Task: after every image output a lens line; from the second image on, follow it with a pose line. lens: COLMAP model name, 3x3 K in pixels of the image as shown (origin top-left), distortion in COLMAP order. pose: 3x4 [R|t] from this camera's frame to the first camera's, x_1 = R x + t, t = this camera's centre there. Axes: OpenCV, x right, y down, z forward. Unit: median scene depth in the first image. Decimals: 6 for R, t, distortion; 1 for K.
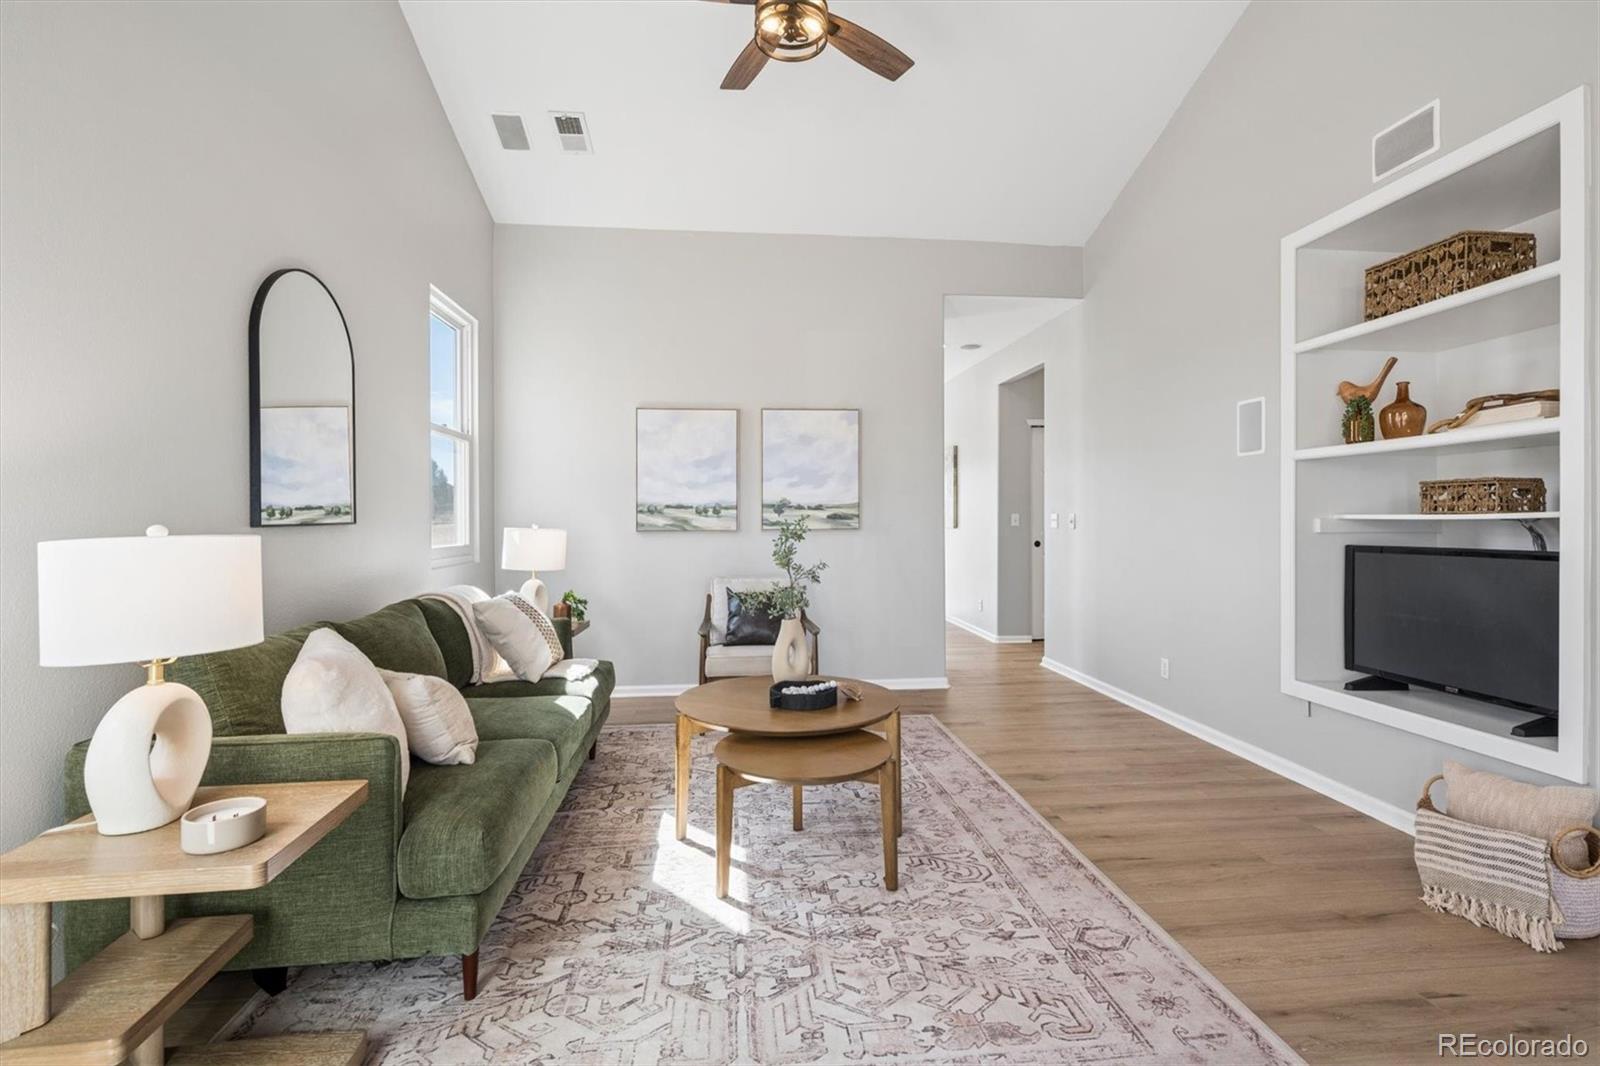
lens RADIAL K [[736.8, 0, 800.9], [0, 736.8, 517.4], [0, 0, 1]] dist [-0.001306, 0.002050]
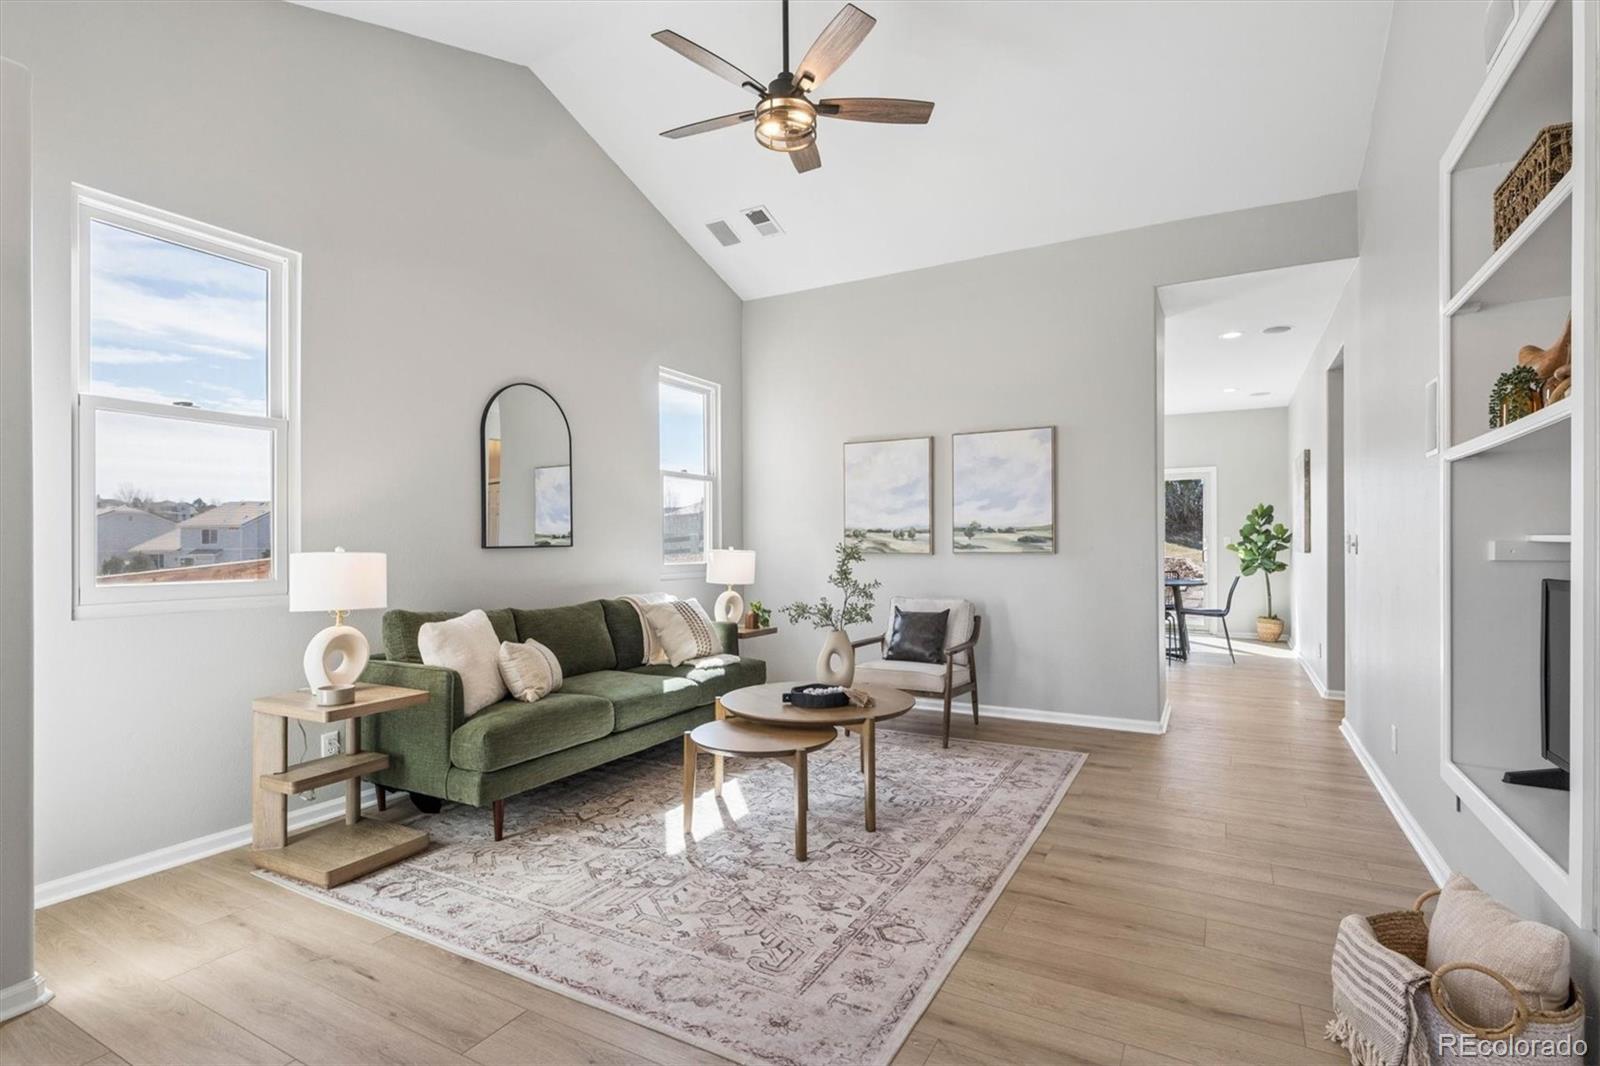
lens RADIAL K [[779.1, 0, 808.1], [0, 779.1, 540.7], [0, 0, 1]] dist [-0.001886, 0.001764]
pose [[0.819263, -0.002020, -0.573414, 0.495002], [0.002741, 0.999996, 0.000394, -0.001092], [0.573411, -0.001894, 0.819265, -0.002591]]
